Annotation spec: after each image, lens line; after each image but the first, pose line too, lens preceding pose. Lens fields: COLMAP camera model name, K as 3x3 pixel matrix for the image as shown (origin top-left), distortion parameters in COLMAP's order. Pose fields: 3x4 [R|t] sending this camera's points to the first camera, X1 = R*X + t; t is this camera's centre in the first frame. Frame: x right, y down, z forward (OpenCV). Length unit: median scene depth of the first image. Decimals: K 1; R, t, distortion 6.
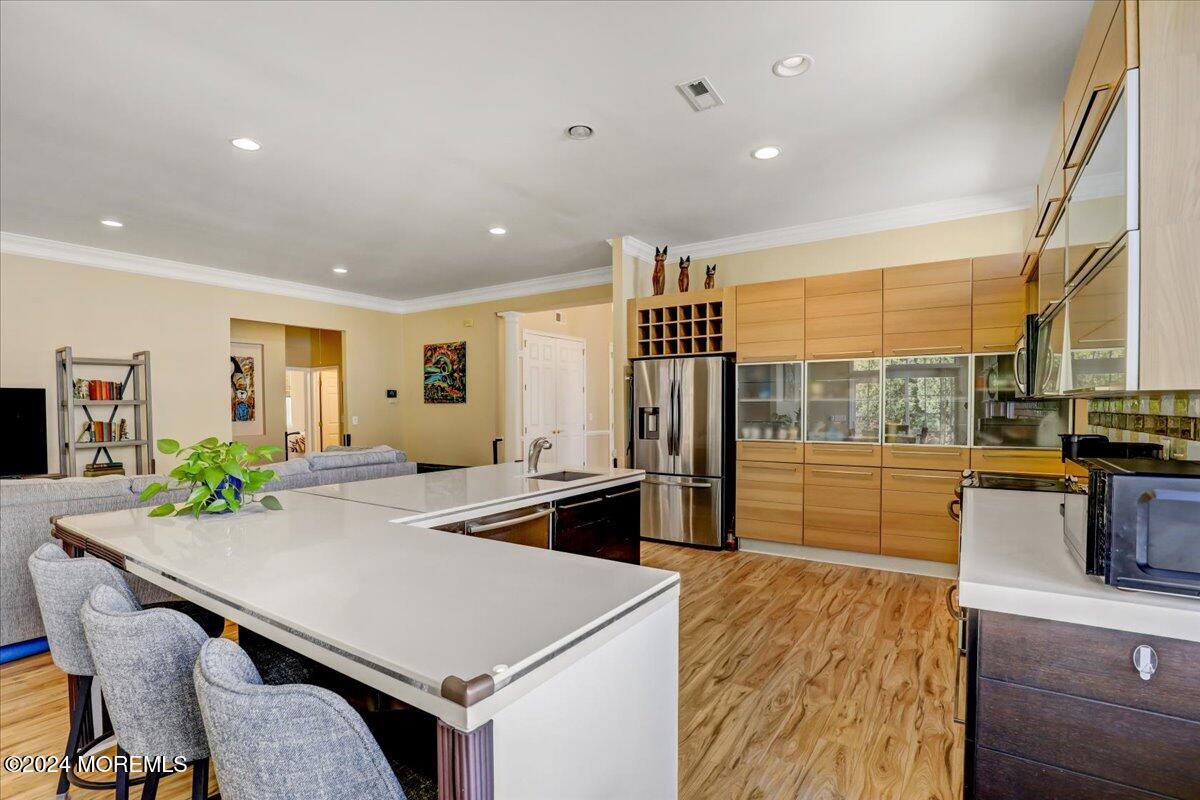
lens RADIAL K [[553.4, 0, 600.0], [0, 553.4, 412.1], [0, 0, 1]] dist [-0.033111, 0.004864]
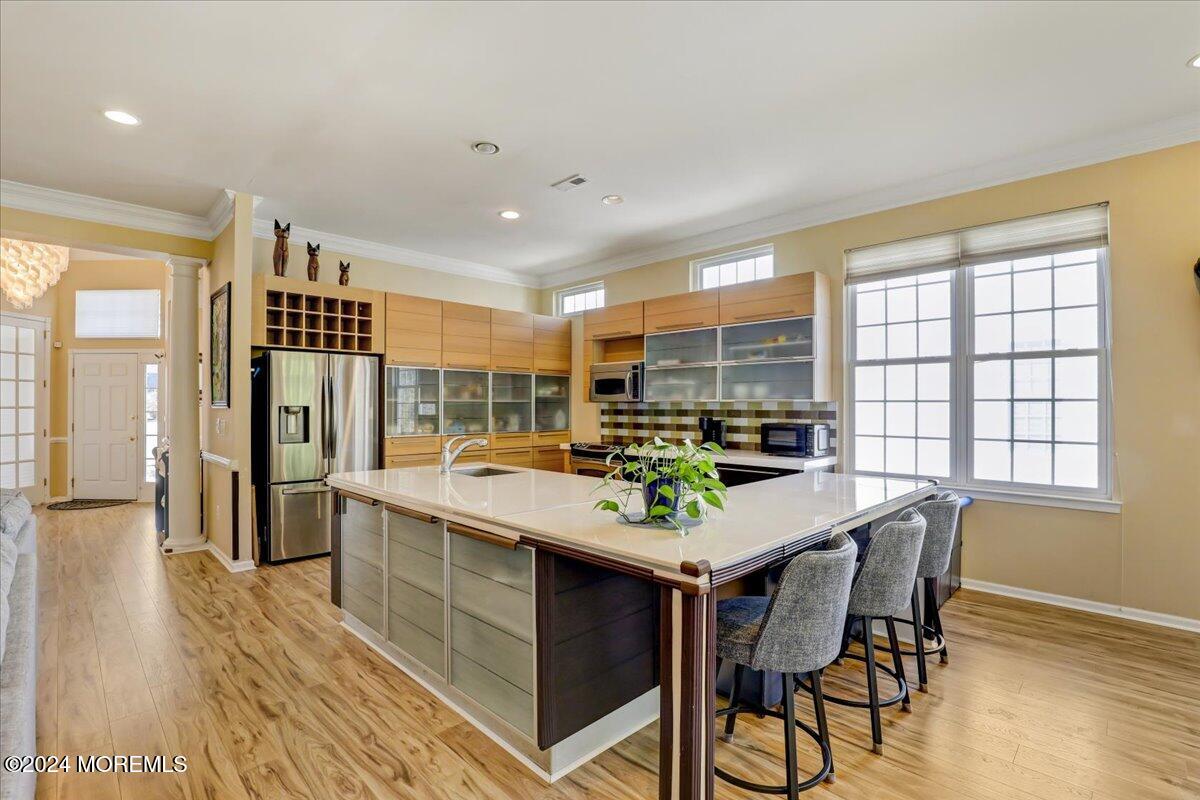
lens RADIAL K [[553.4, 0, 603.8], [0, 553.4, 399.7], [0, 0, 1]] dist [-0.033111, 0.004864]
pose [[0.207691, 0.016283, 0.978059, -0.689424], [0.013210, 0.999724, -0.019449, 0.004651], [-0.978105, 0.016960, 0.207418, 0.369071]]
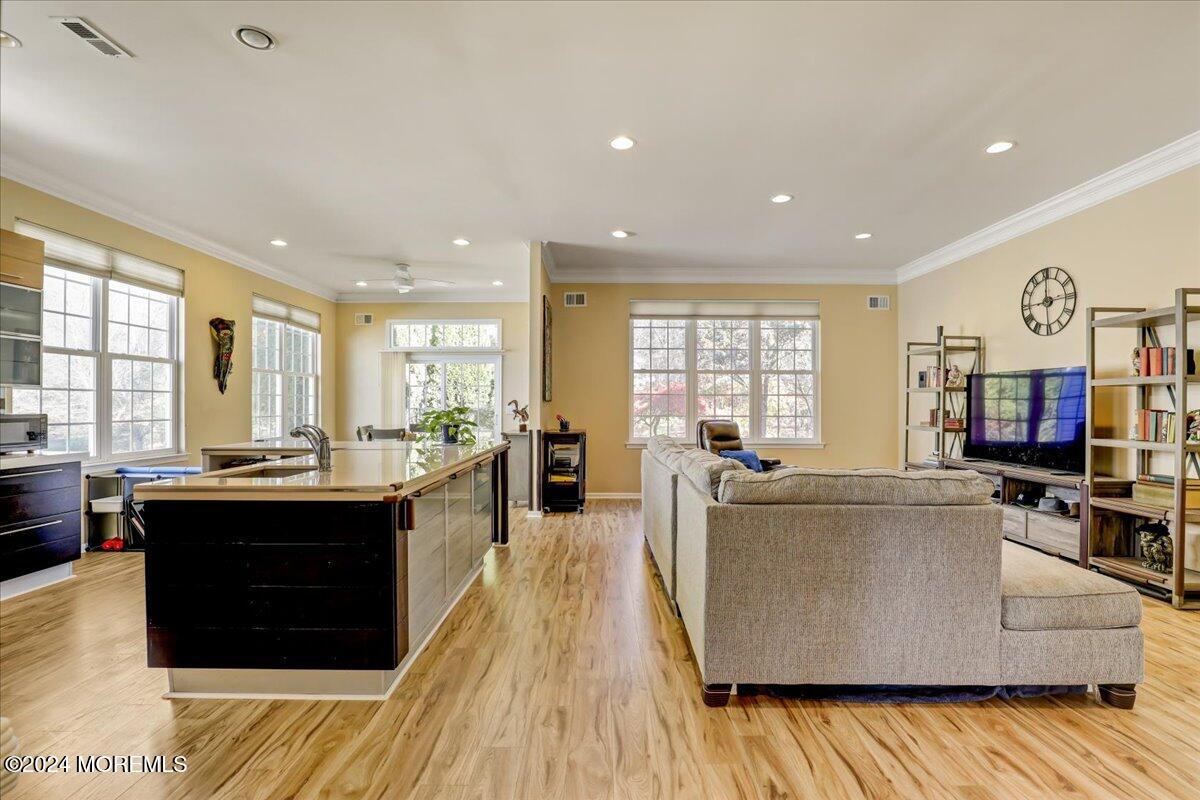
lens RADIAL K [[553.4, 0, 597.3], [0, 553.4, 400.7], [0, 0, 1]] dist [-0.033111, 0.004864]
pose [[-0.846672, 0.005414, -0.532088, -0.022288], [-0.001517, 0.999920, 0.012589, 0.002398], [0.532113, 0.011466, -0.846595, 1.286654]]
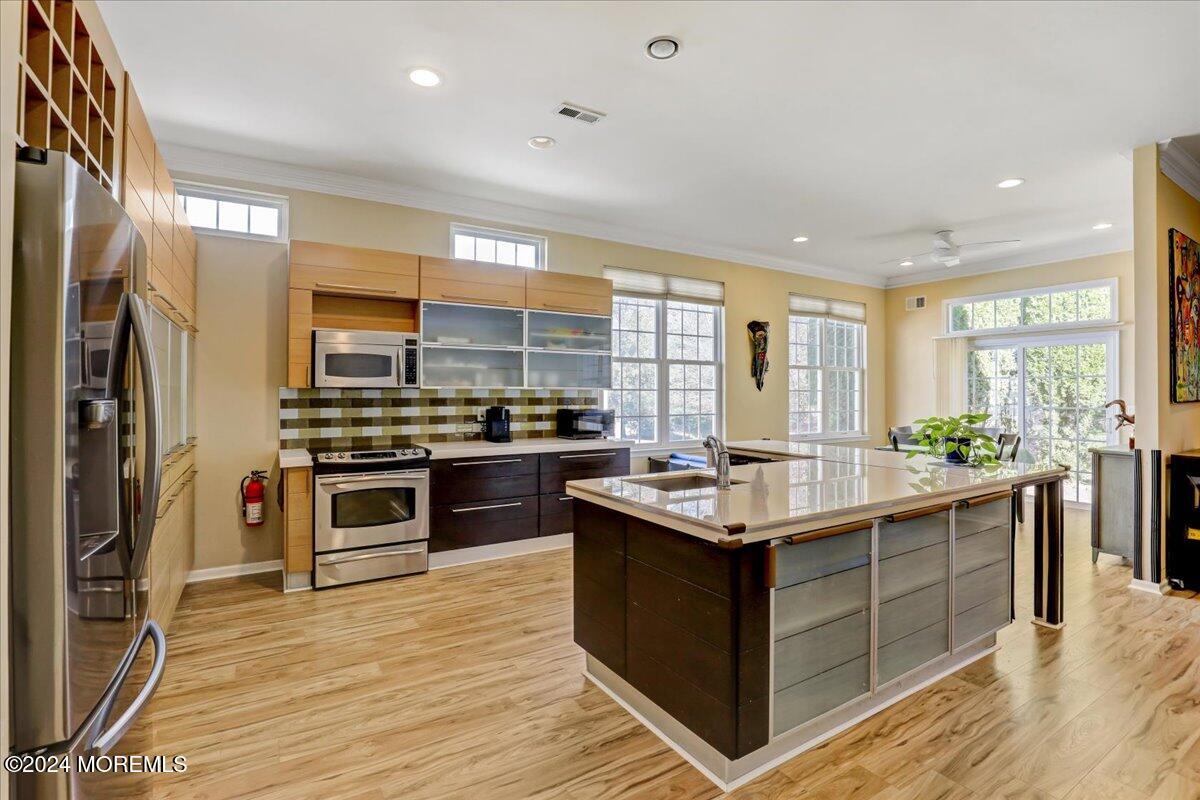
lens RADIAL K [[553.4, 0, 600.4], [0, 553.4, 384.9], [0, 0, 1]] dist [-0.033111, 0.004864]
pose [[-0.900022, 0.010650, 0.435714, -0.197262], [0.011341, 0.999935, -0.001014, -0.013399], [-0.435697, 0.004029, -0.900085, 1.171828]]
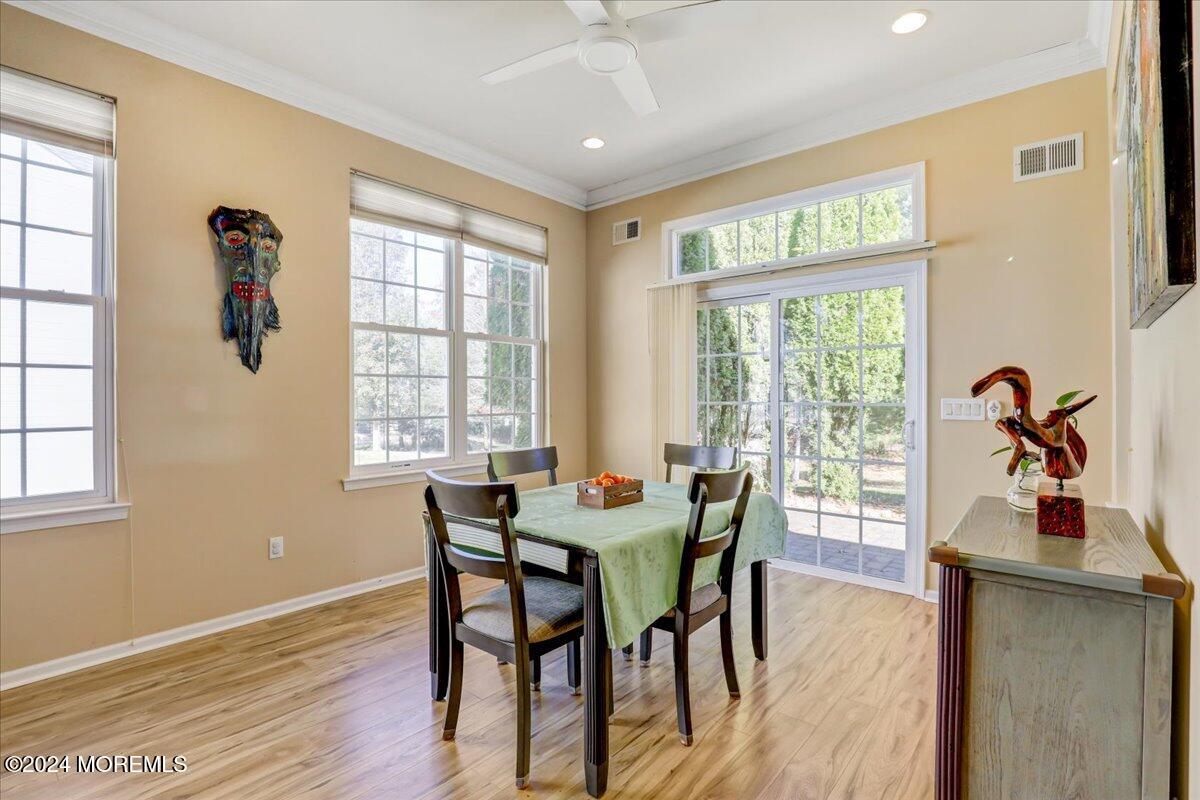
lens RADIAL K [[553.4, 0, 602.8], [0, 553.4, 396.5], [0, 0, 1]] dist [-0.033111, 0.004864]
pose [[-0.990168, 0.010731, 0.139474, -0.413497], [0.013193, 0.999773, 0.016741, 0.024949], [-0.139263, 0.018417, -0.990084, 0.319133]]
